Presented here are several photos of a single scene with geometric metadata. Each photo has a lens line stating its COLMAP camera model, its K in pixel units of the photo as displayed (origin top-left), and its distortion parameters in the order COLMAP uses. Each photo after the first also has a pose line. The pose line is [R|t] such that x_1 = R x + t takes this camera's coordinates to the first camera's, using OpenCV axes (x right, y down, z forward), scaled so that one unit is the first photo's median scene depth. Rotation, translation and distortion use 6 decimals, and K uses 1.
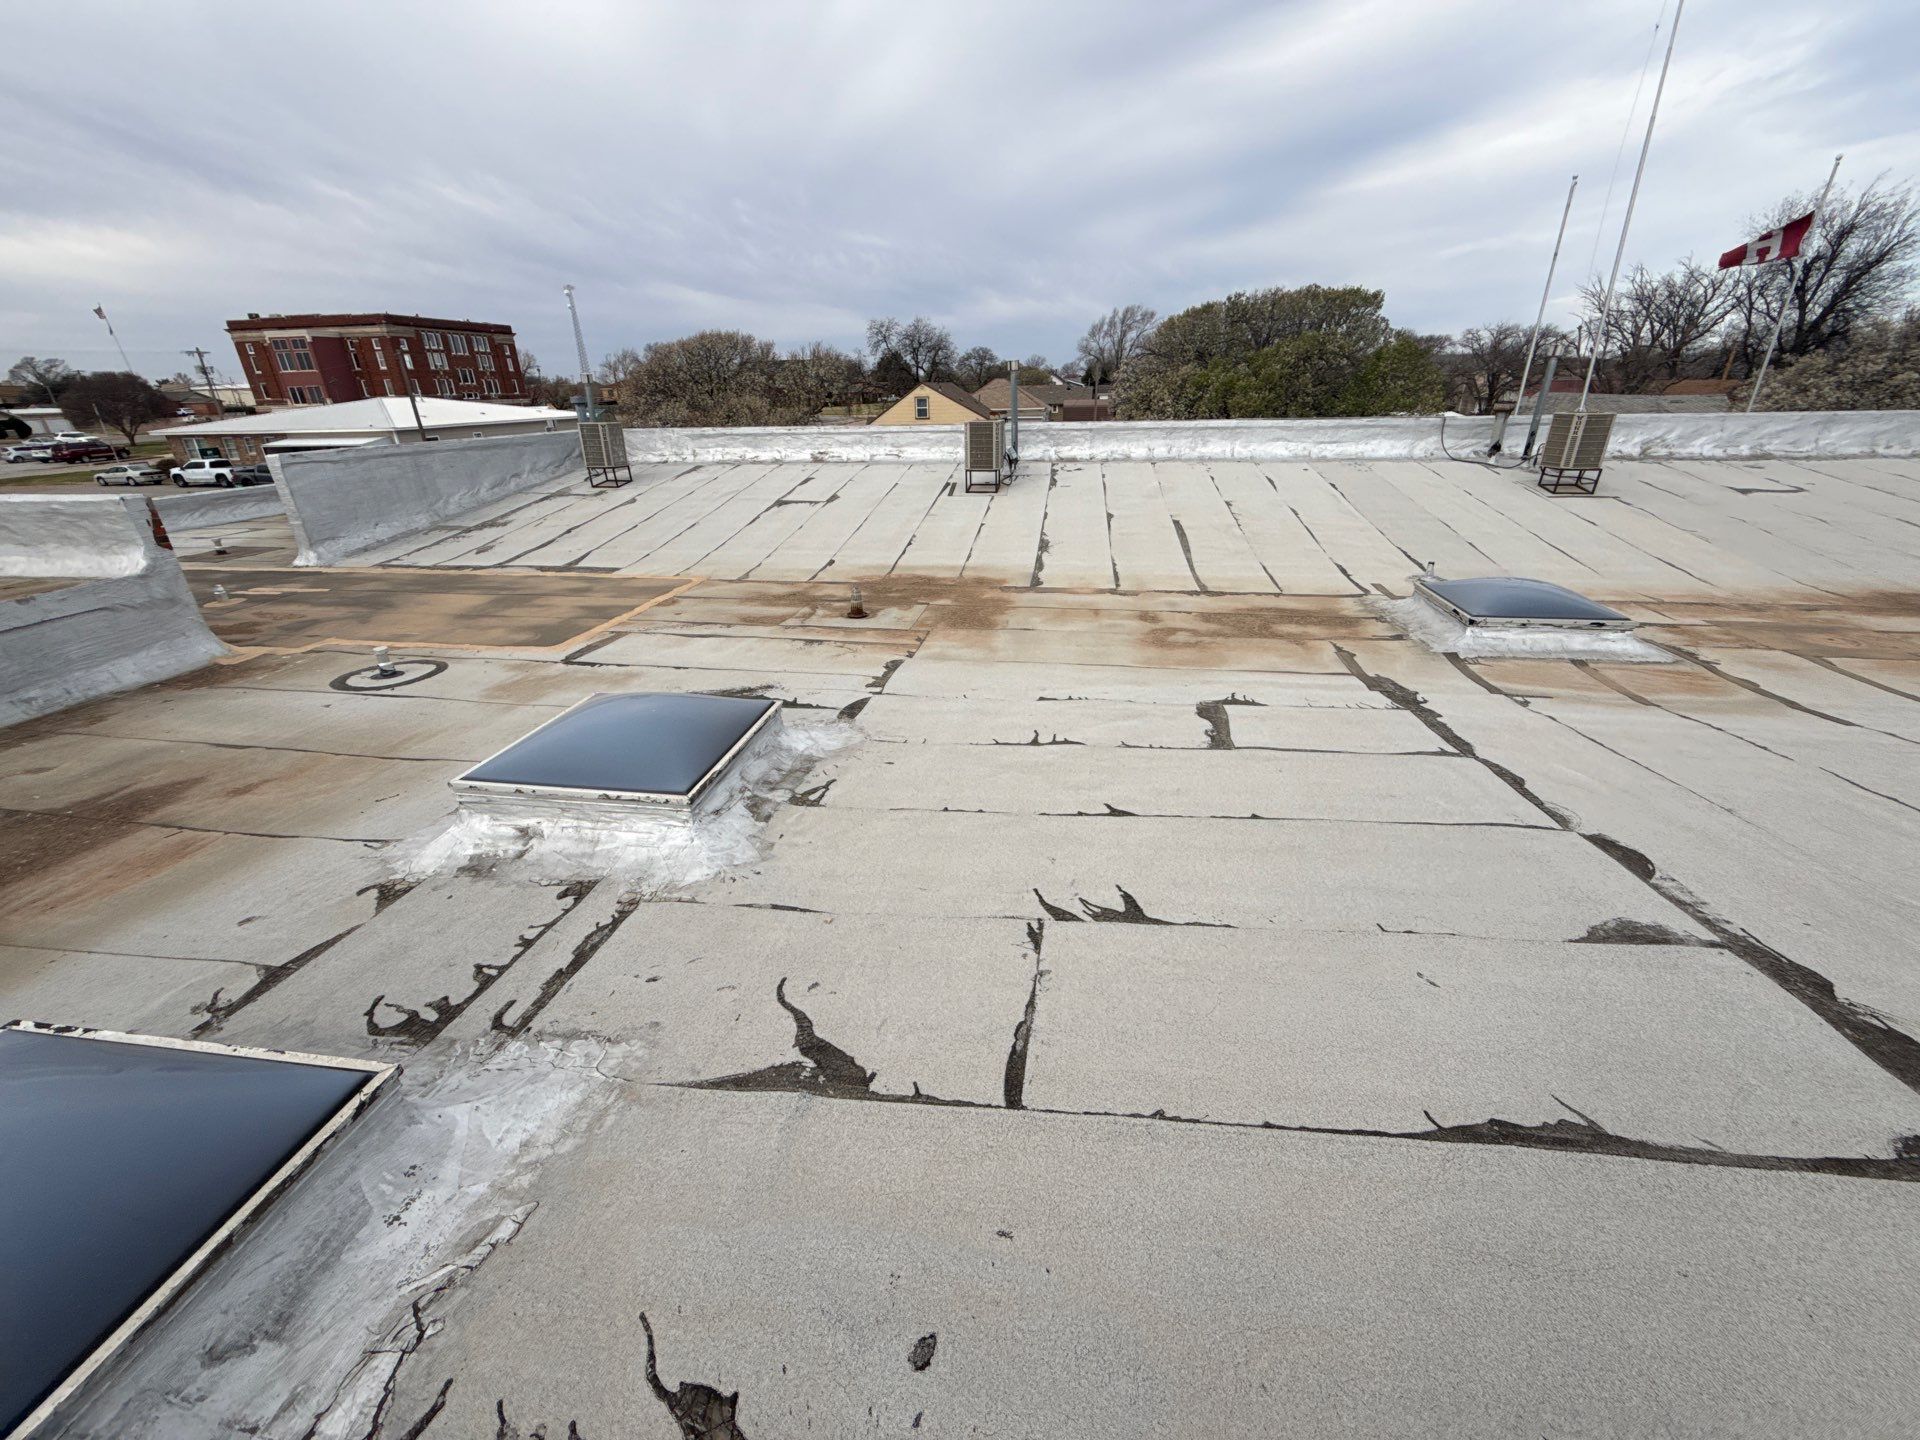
lens RADIAL K [[771.8, 0, 940.4], [0, 771.8, 714.5], [0, 0, 1]] dist [0.009984, -0.001972]
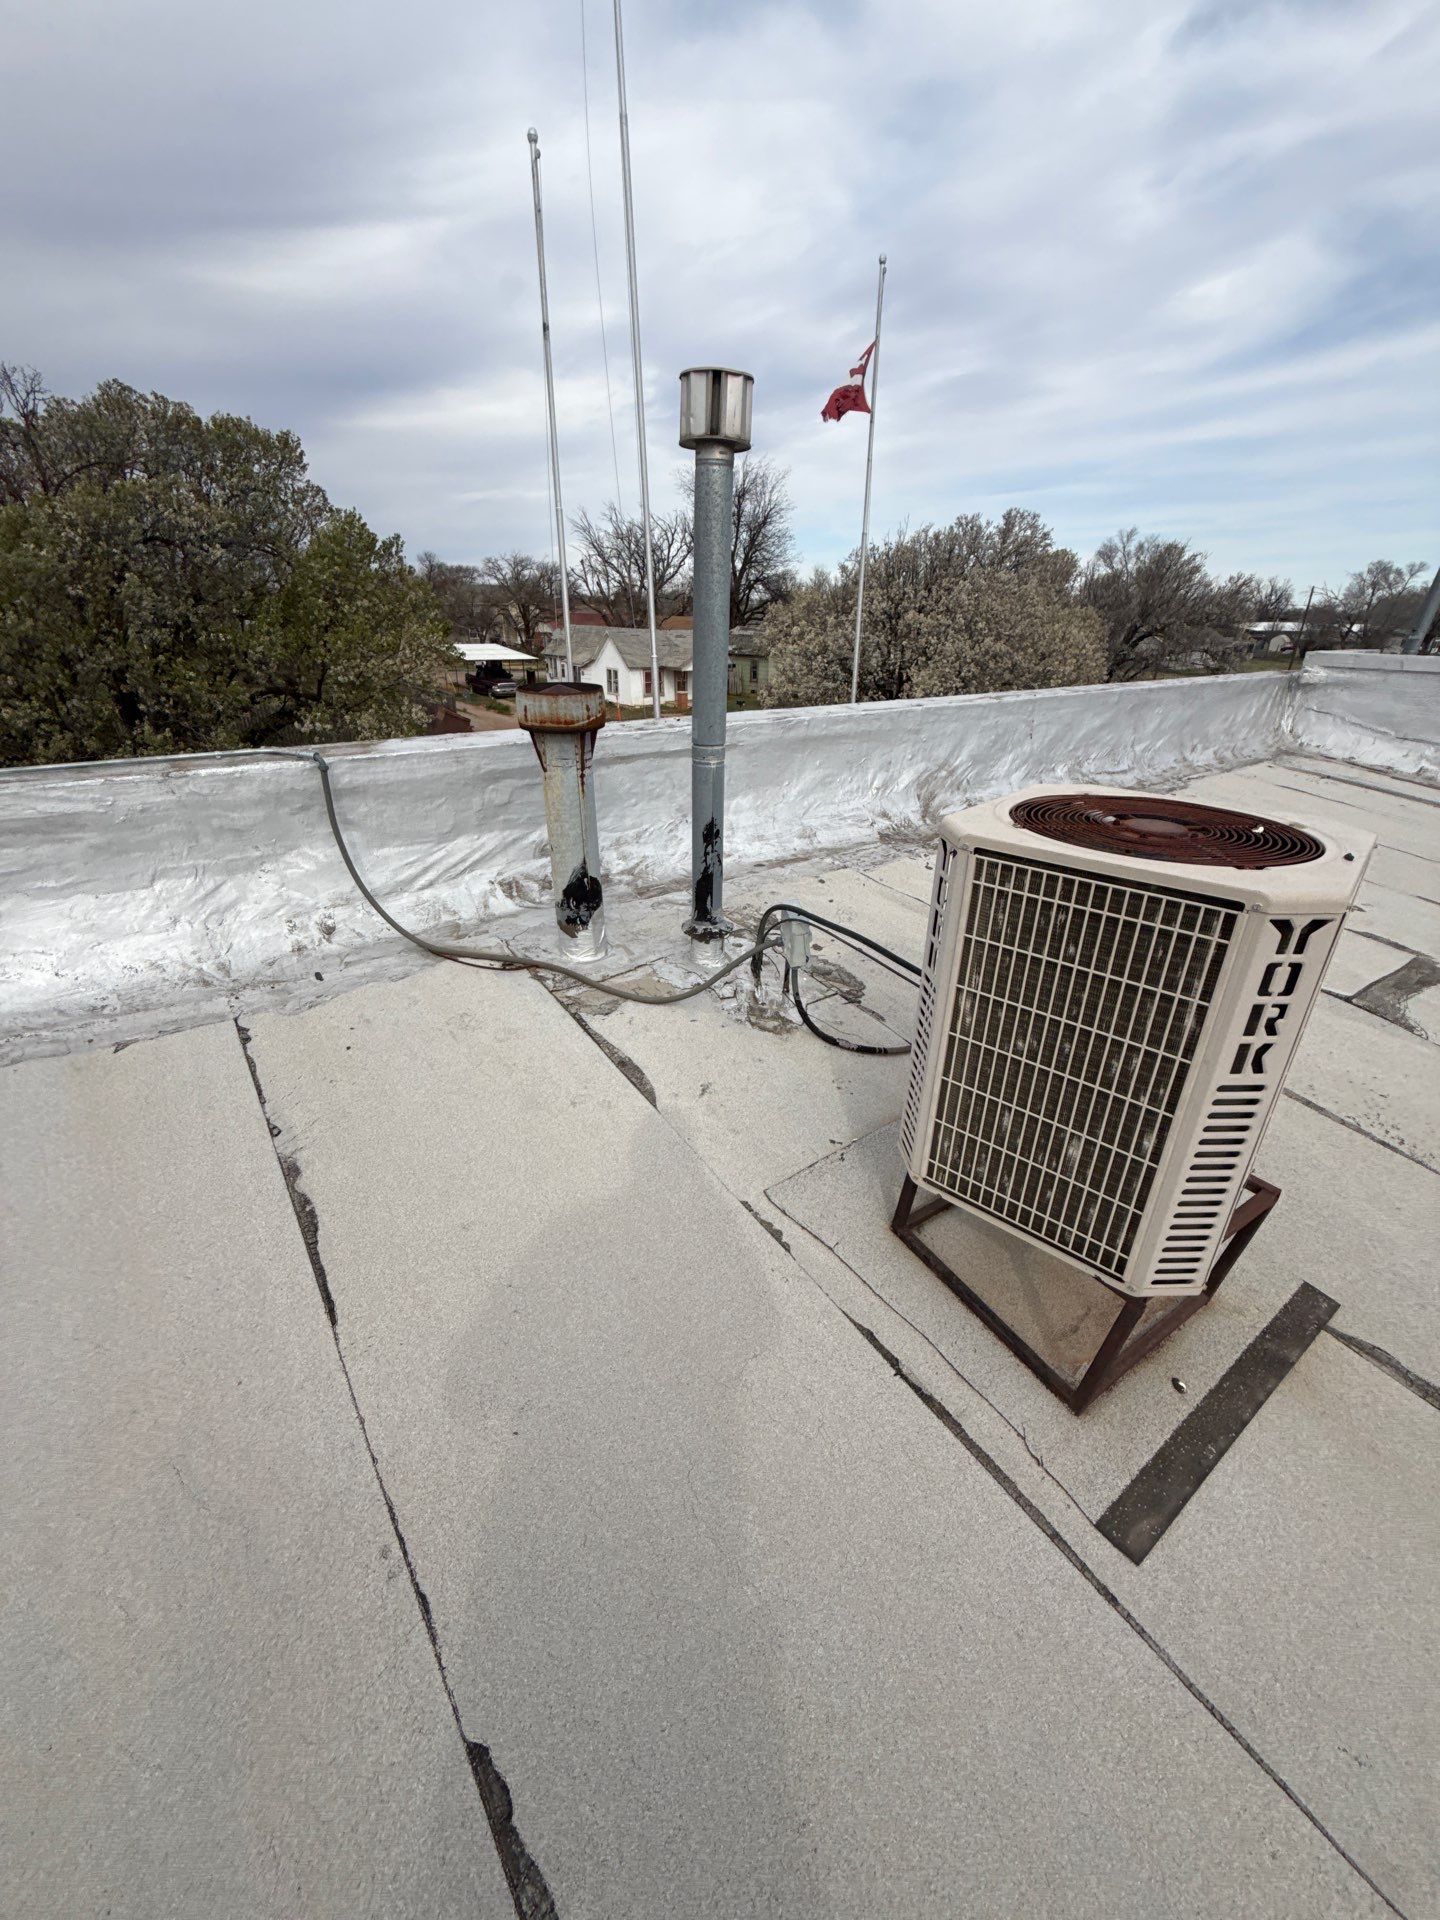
lens RADIAL K [[771.8, 0, 715.5], [0, 771.8, 955.9], [0, 0, 1]] dist [0.009984, -0.001972]
pose [[0.695548, -0.269131, 0.666169, 0.134469], [0.258176, 0.958886, 0.117826, -0.079803], [-0.670491, 0.090035, 0.736434, 0.189786]]
